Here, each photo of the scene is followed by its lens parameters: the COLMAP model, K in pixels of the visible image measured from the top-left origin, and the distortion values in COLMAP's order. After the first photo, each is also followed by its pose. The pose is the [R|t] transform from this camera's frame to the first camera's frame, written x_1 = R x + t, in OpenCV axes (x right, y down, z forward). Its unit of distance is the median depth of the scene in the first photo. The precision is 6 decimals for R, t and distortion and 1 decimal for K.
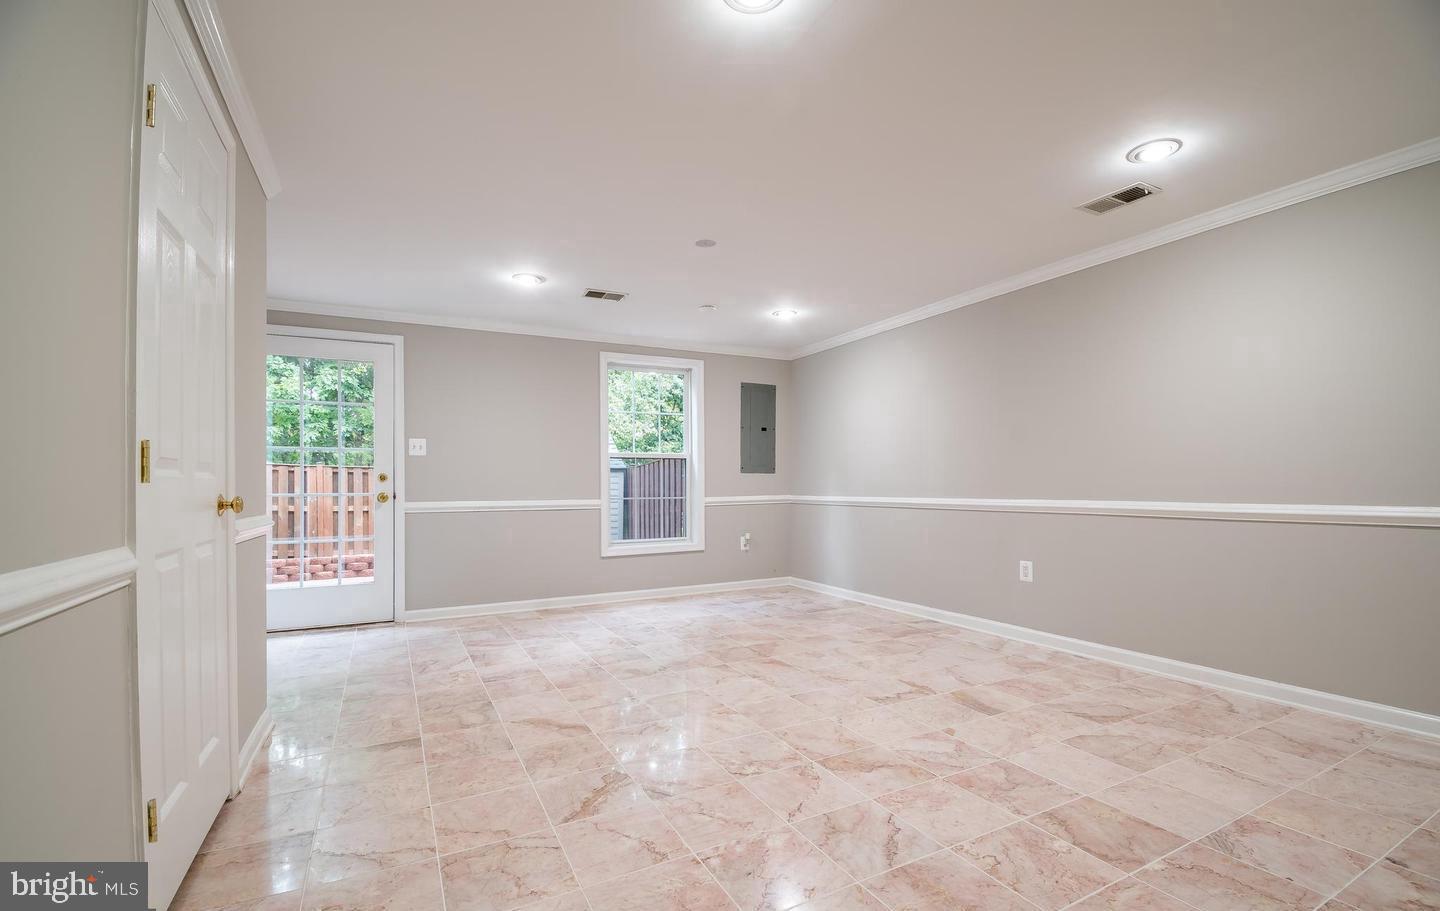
lens RADIAL K [[632.1, 0, 717.9], [0, 632.1, 480.5], [0, 0, 1]] dist [0.019172, -0.025698]
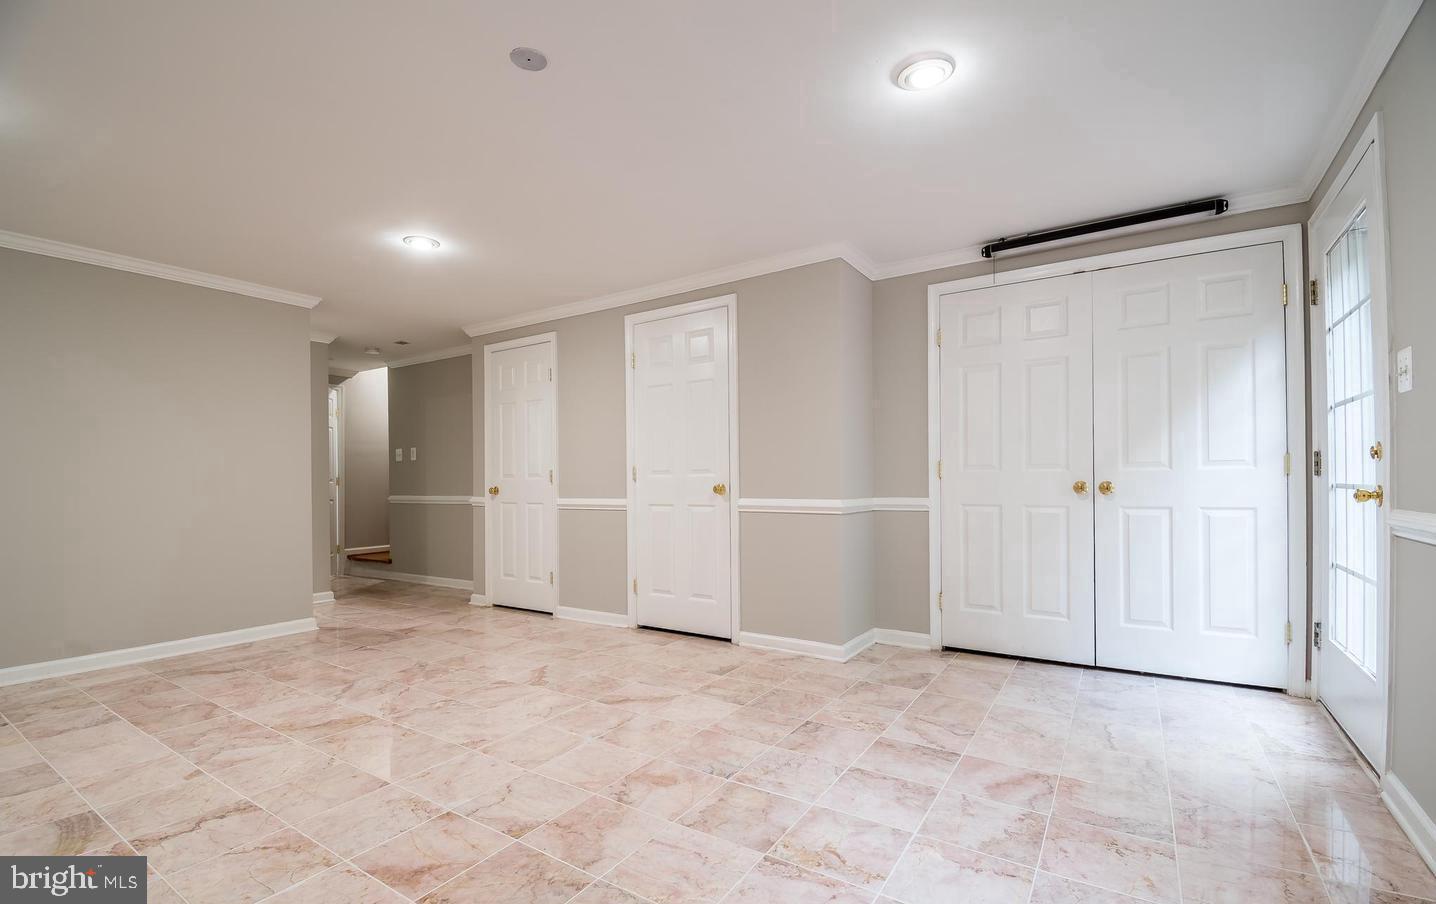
lens RADIAL K [[633.4, 0, 722.4], [0, 633.4, 480.3], [0, 0, 1]] dist [0.019458, -0.025486]
pose [[-0.867961, 0.016618, -0.496355, 0.156647], [0.020618, 0.999784, -0.002582, 0.011863], [0.496205, -0.012475, -0.868116, 2.057076]]
